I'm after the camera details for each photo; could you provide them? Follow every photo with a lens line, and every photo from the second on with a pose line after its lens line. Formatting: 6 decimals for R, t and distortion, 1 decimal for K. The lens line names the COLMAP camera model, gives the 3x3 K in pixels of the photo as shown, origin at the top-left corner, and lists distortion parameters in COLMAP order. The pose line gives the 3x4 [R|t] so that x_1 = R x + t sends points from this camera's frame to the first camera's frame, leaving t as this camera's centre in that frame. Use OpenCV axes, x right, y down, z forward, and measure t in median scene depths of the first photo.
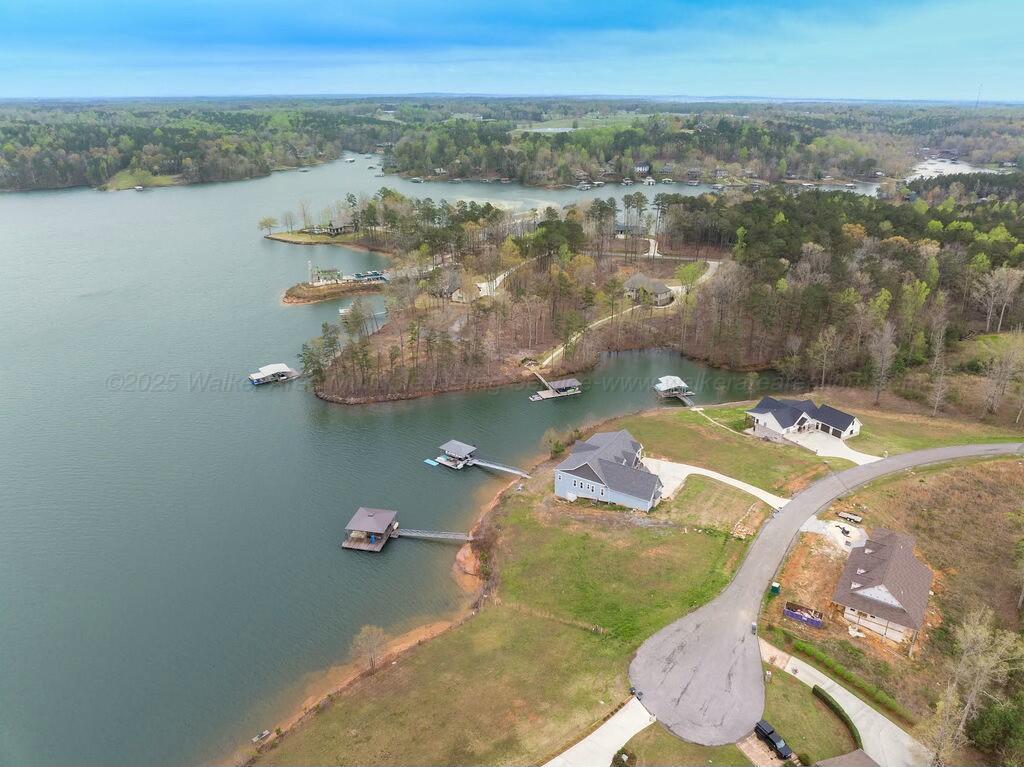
lens RADIAL K [[720.5, 0, 517.4], [0, 720.5, 380.5], [0, 0, 1]] dist [-0.036864, 0.000151]
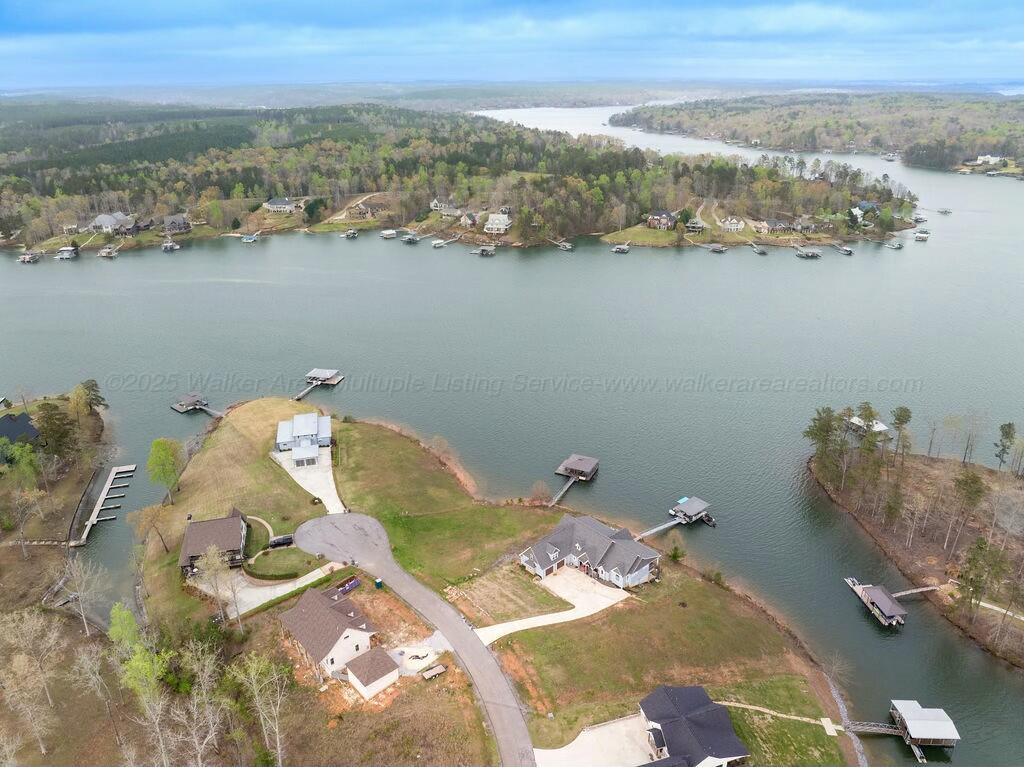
lens RADIAL K [[720.5, 0, 516.6], [0, 720.5, 380.1], [0, 0, 1]] dist [-0.036864, 0.000151]
pose [[-0.248692, 0.378220, -0.891685, 1.034069], [-0.355913, 0.820518, 0.447298, -0.531127], [0.900821, 0.428602, -0.069443, 0.913329]]
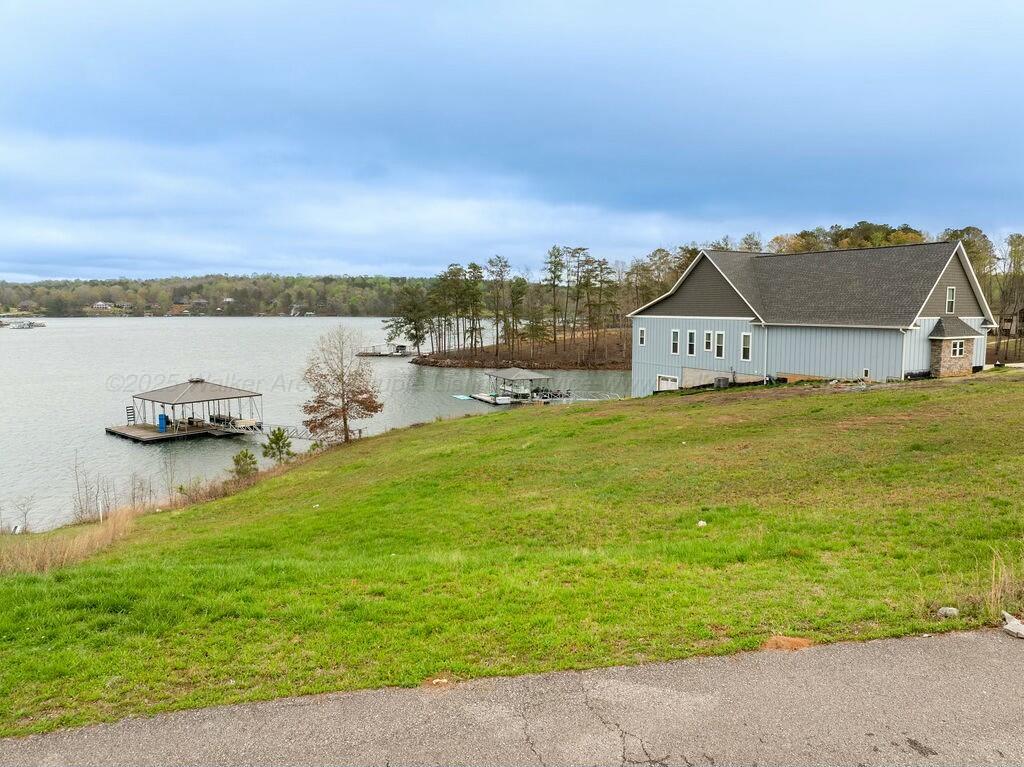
lens RADIAL K [[720.5, 0, 516.6], [0, 720.5, 379.2], [0, 0, 1]] dist [-0.036864, 0.000151]
pose [[0.876361, 0.047961, -0.479262, 0.176423], [-0.180726, 0.955073, -0.234893, 0.252351], [0.446464, 0.292465, 0.845656, 0.712751]]
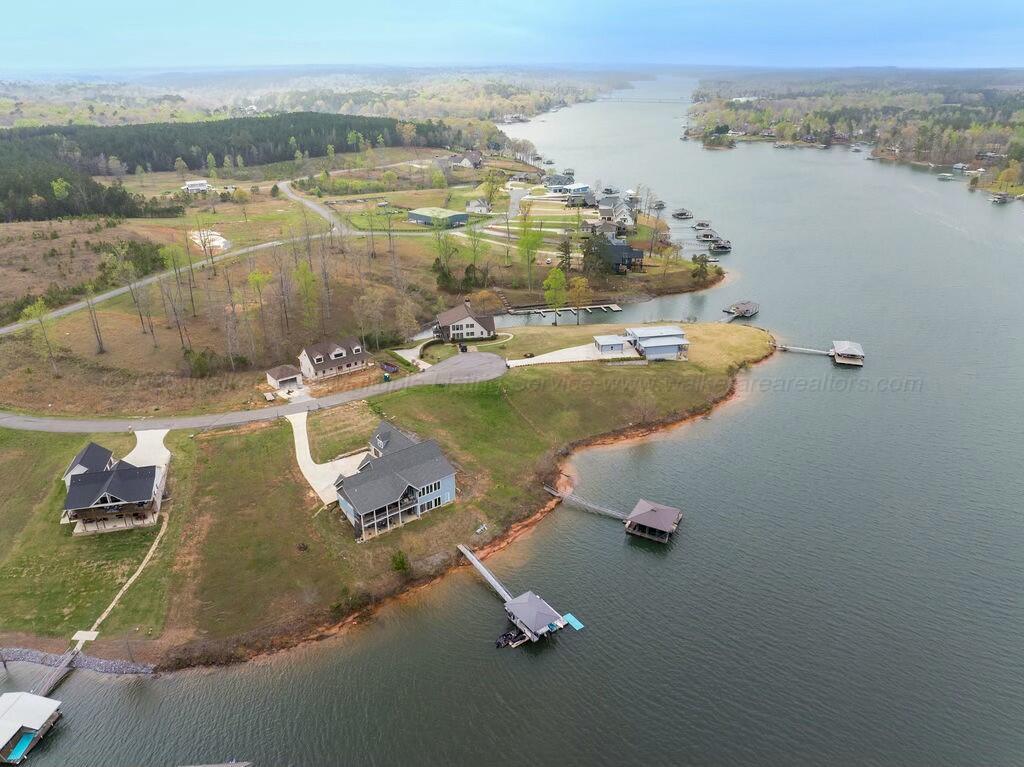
lens RADIAL K [[720.5, 0, 519.4], [0, 720.5, 380.0], [0, 0, 1]] dist [-0.036864, 0.000151]
pose [[-0.955946, -0.122438, 0.266789, -0.264332], [0.106272, 0.702854, 0.703351, -0.613745], [-0.273631, 0.700718, -0.658879, 1.546497]]
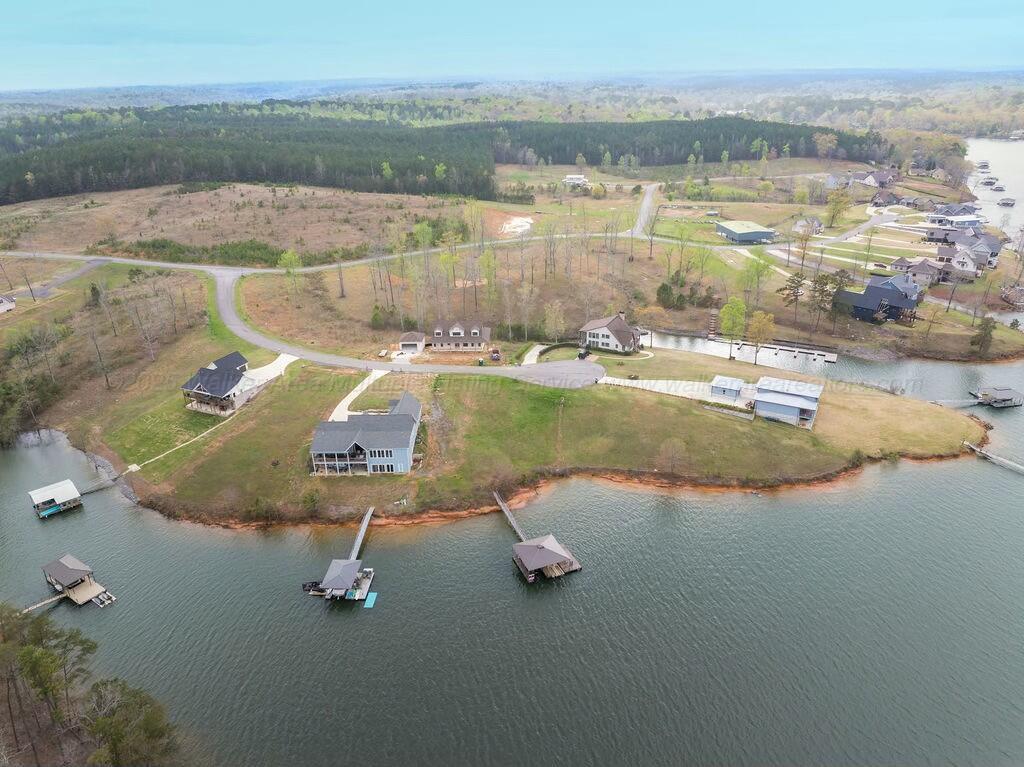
lens RADIAL K [[720.5, 0, 517.8], [0, 720.5, 379.8], [0, 0, 1]] dist [-0.036864, 0.000151]
pose [[-0.553565, -0.322729, 0.767732, -0.802929], [0.326326, 0.764088, 0.556490, -0.475169], [-0.766210, 0.558584, -0.317657, 1.185321]]
